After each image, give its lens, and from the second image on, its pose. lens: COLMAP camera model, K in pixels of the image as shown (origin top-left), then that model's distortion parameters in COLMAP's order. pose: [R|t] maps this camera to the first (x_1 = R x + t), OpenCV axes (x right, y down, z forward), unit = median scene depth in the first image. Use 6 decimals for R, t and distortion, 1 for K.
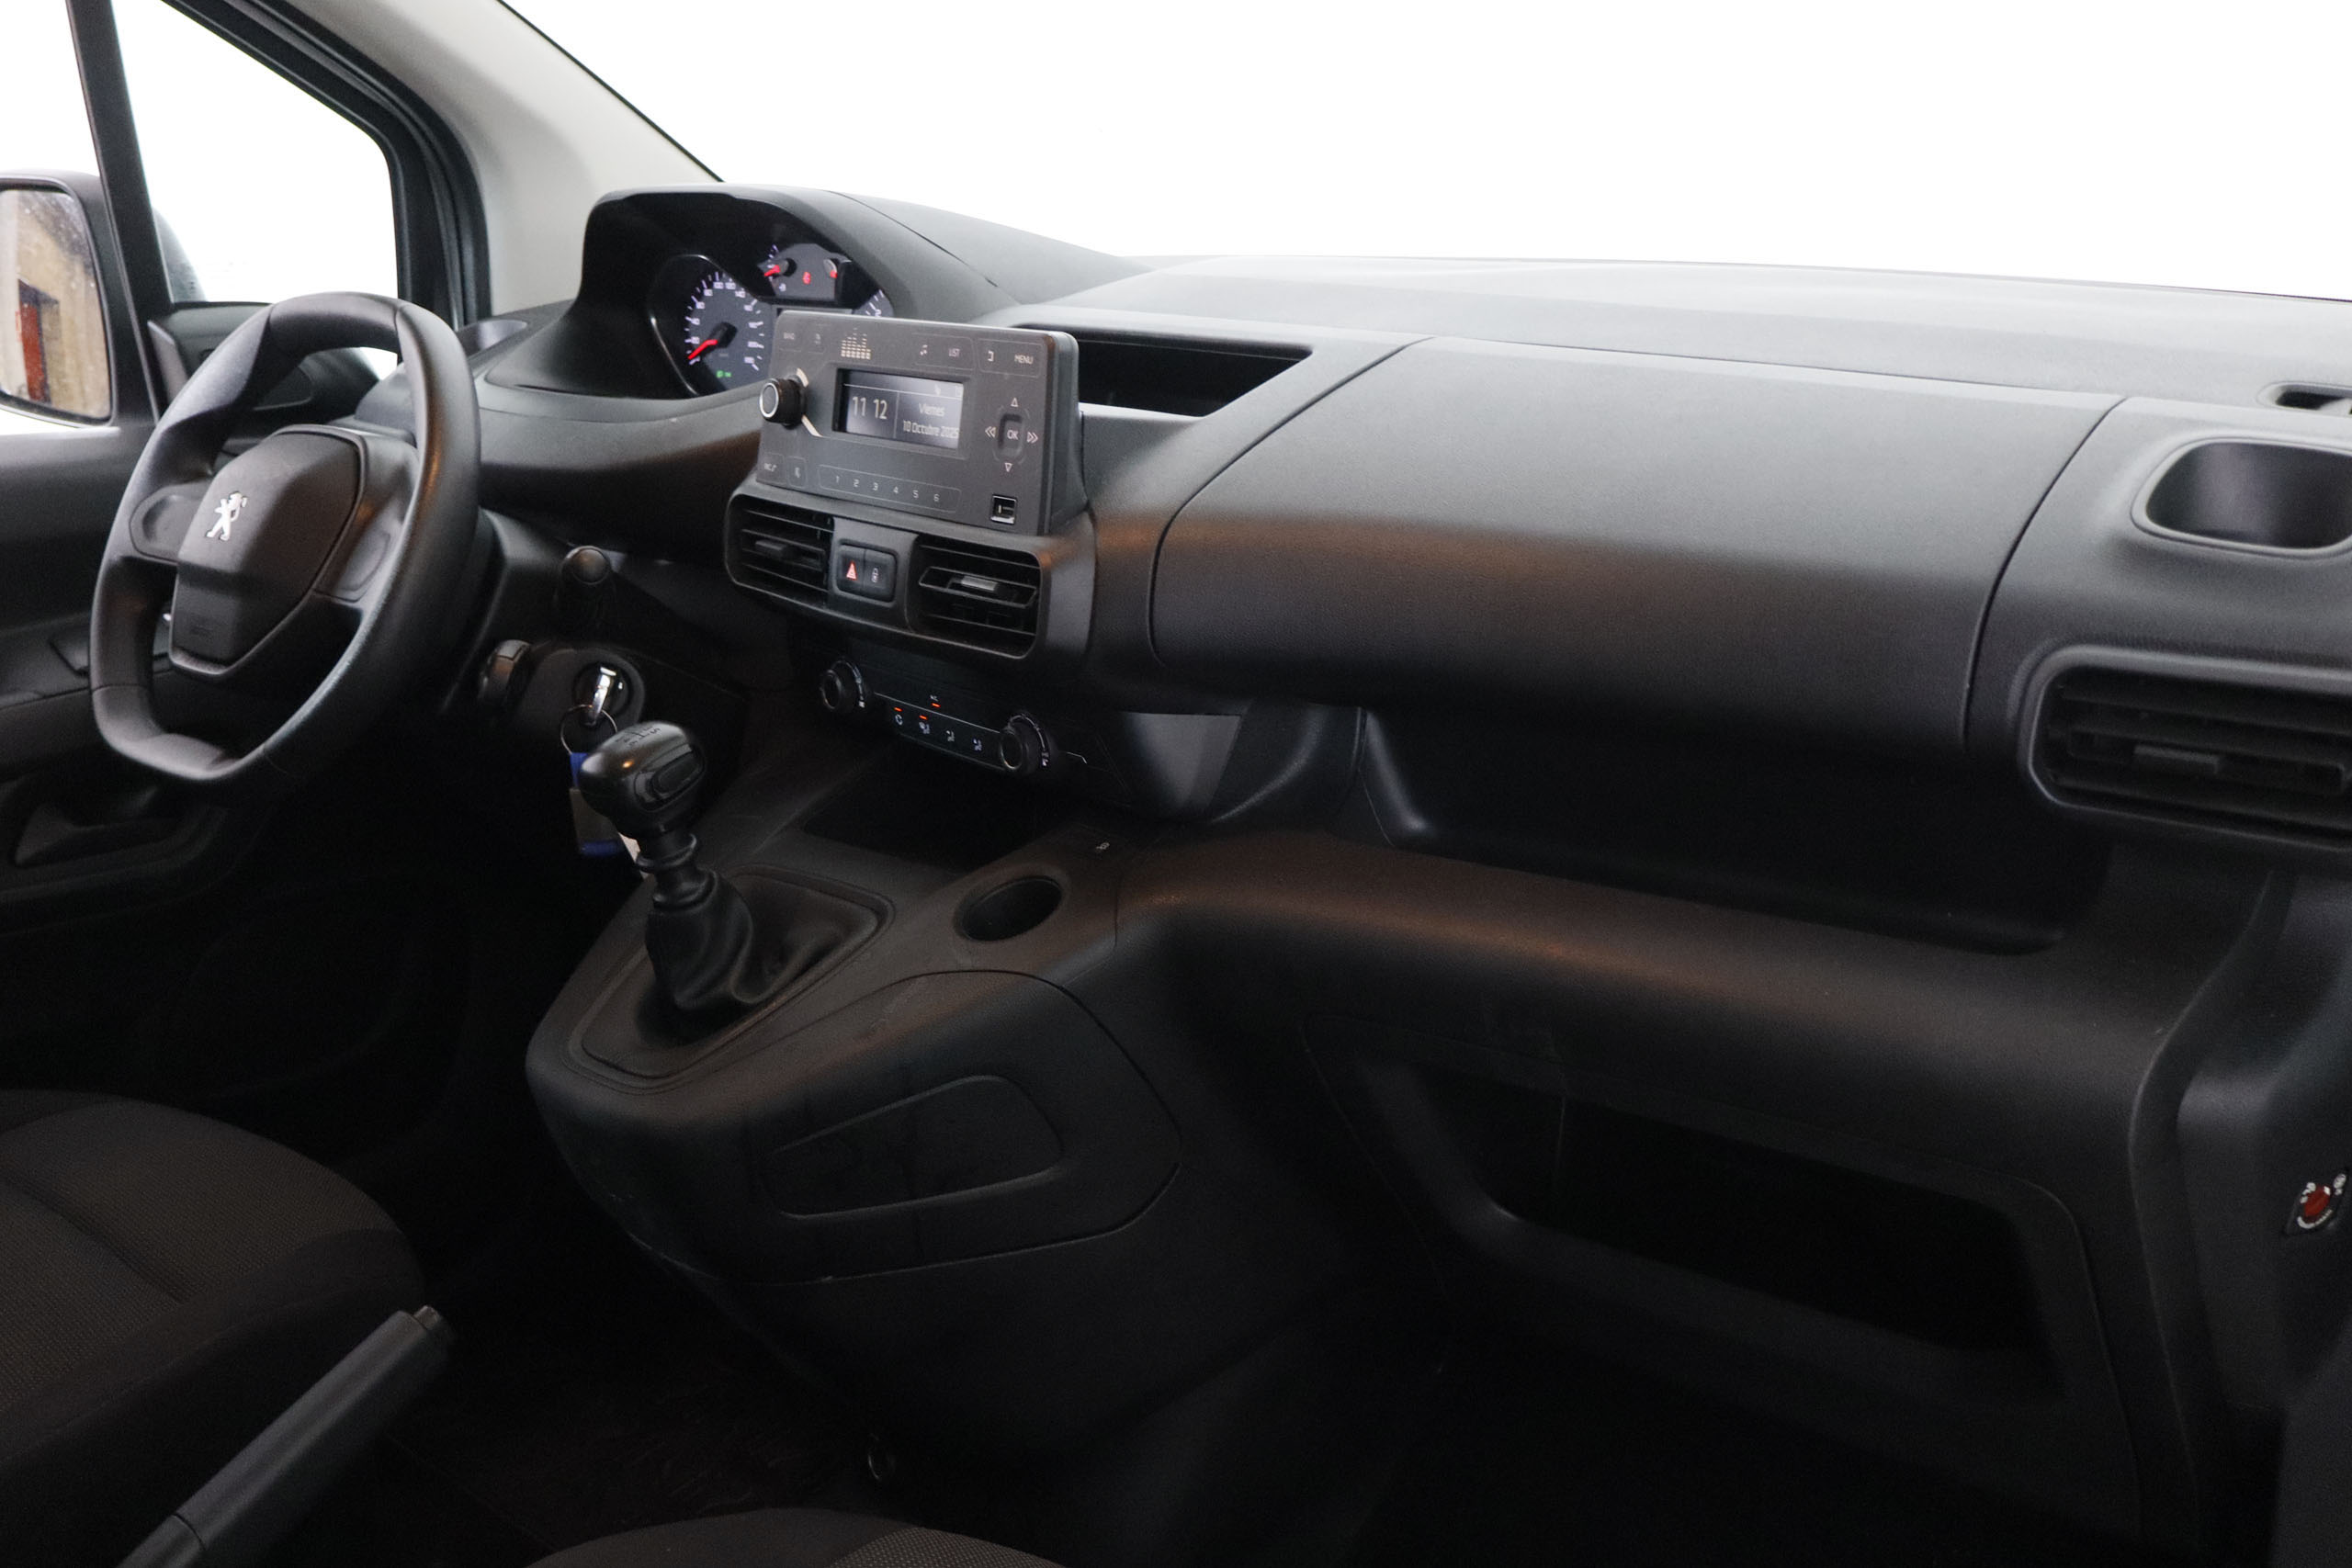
lens RADIAL K [[2338.0, 0, 1187.2], [0, 2338.0, 797.2], [0, 0, 1]] dist [-0.026993, 0.000000]
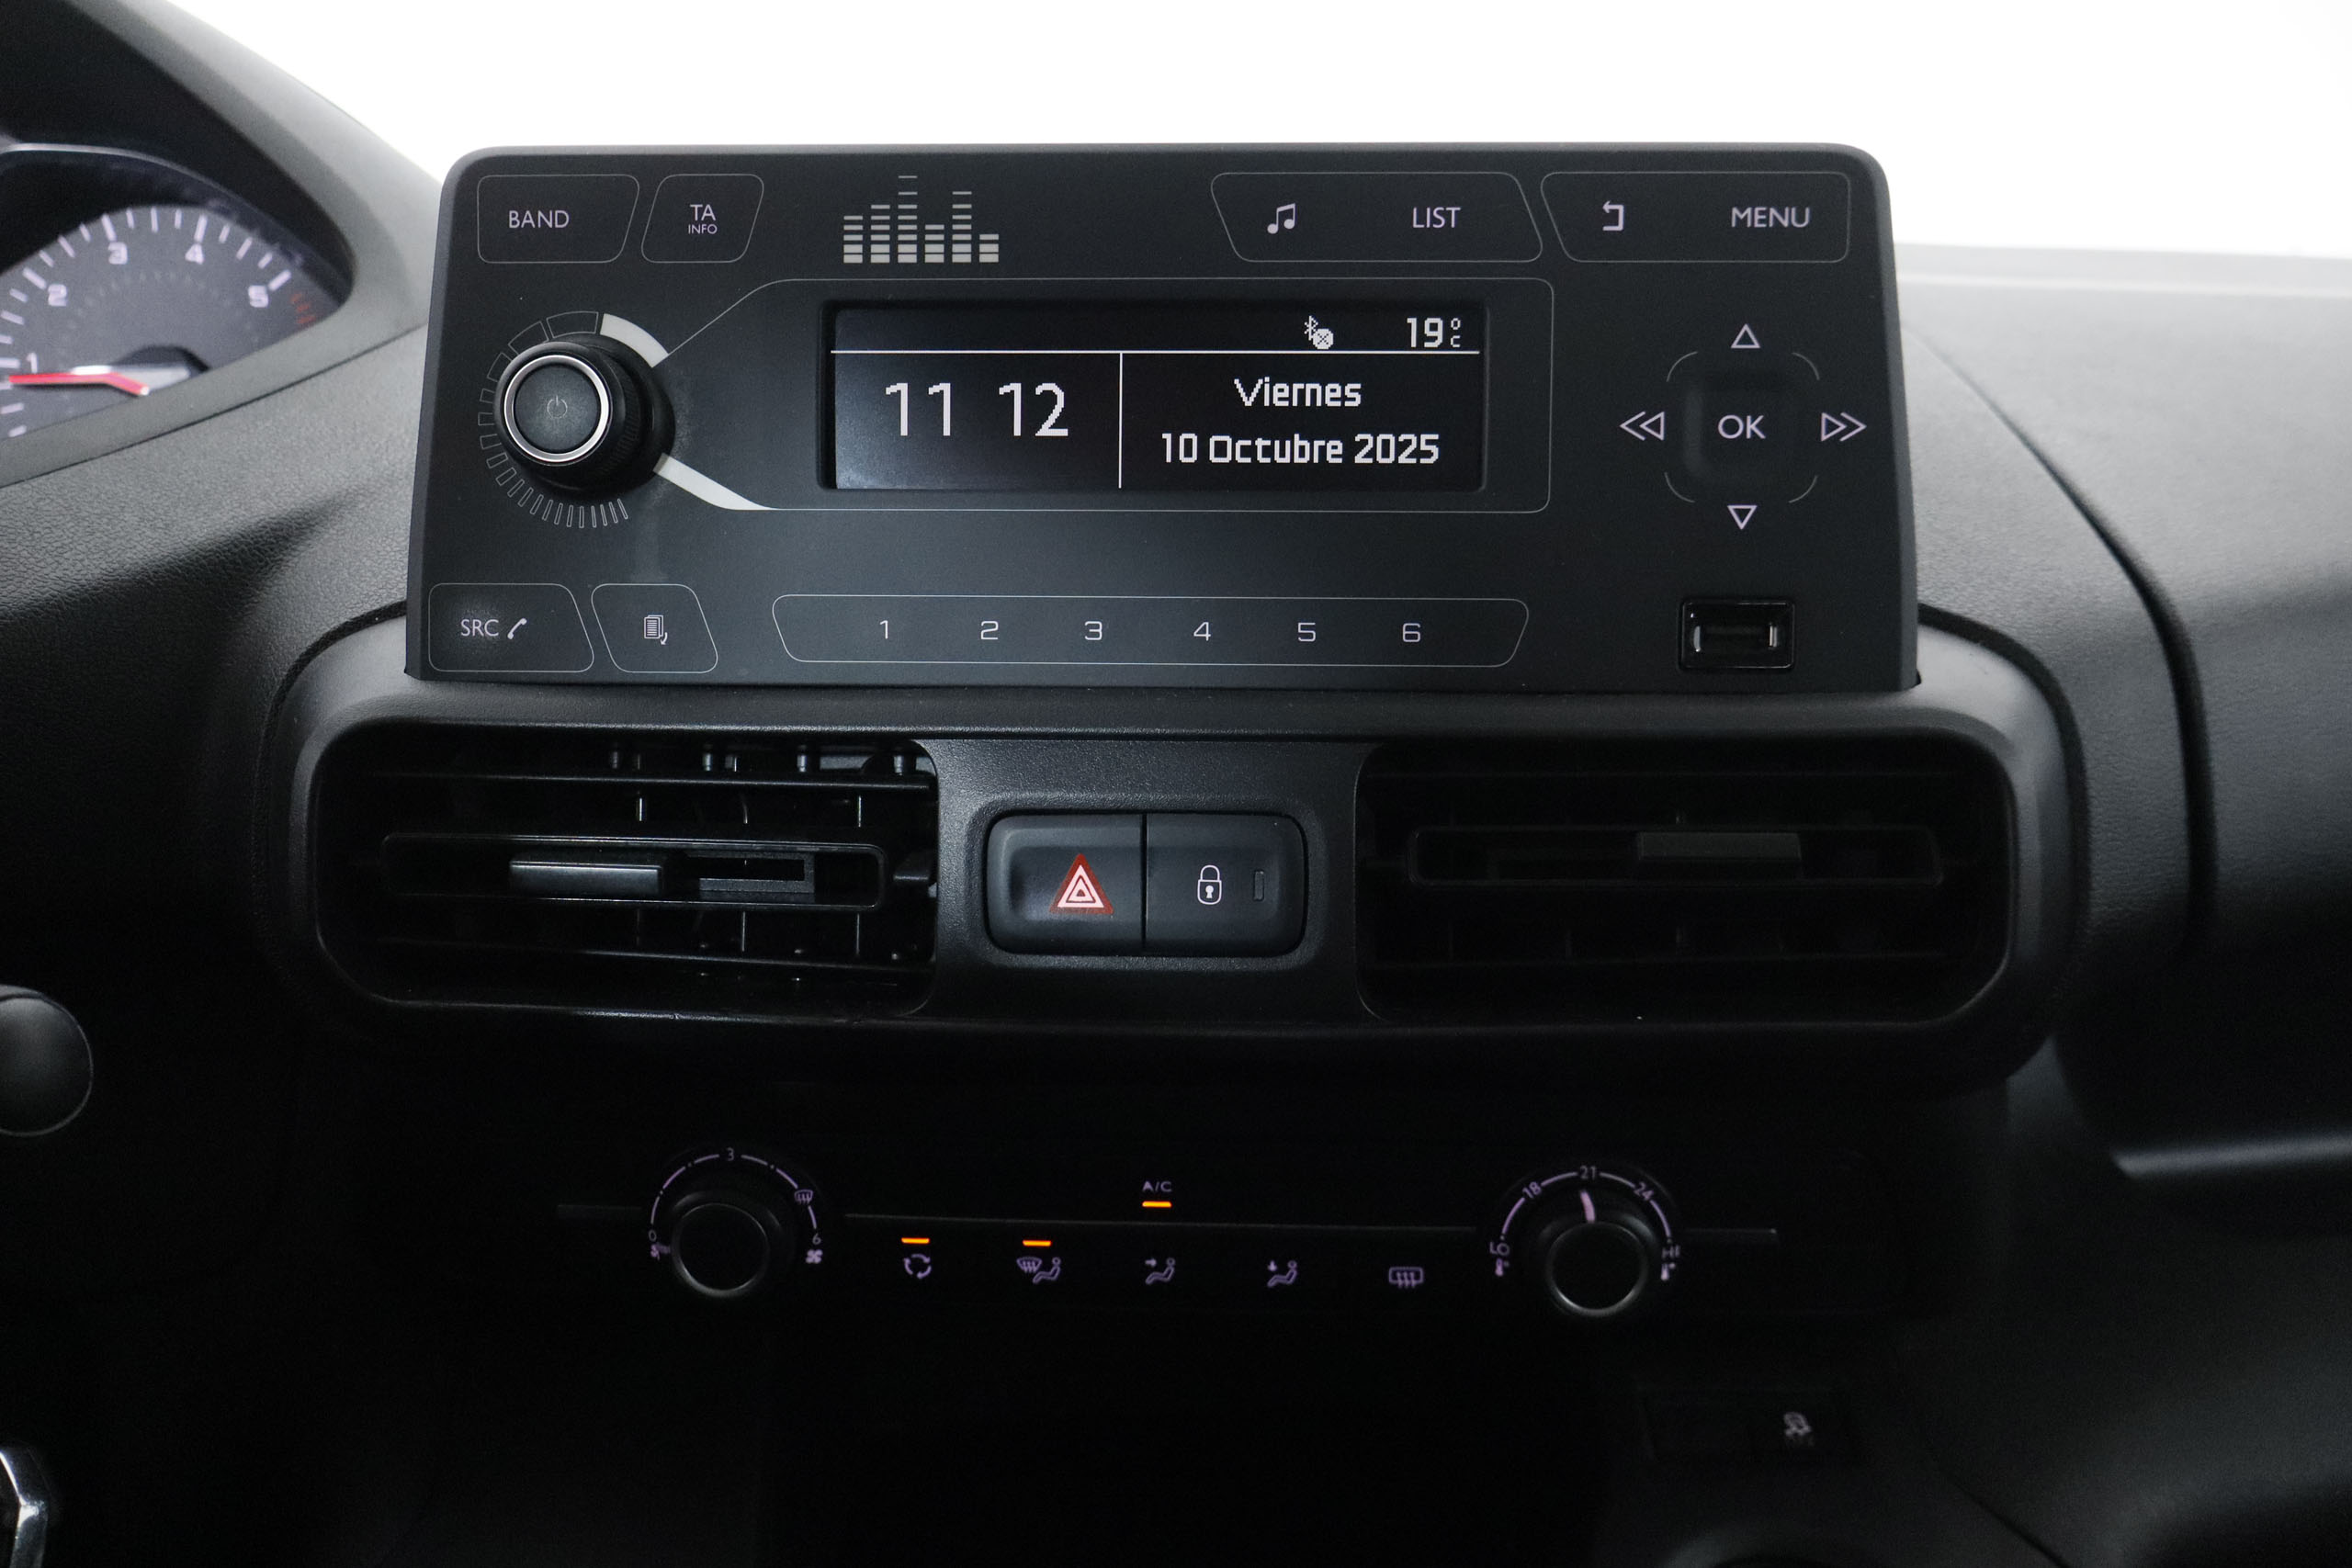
lens RADIAL K [[1915.8, 0, 1229.5], [0, 1915.8, 761.3], [0, 0, 1]] dist [0.001334, -0.018542]
pose [[0.659571, -0.146595, 0.737208, -0.245802], [0.194486, 0.980680, 0.021005, -0.086977], [-0.726045, 0.129522, 0.675339, 0.596758]]
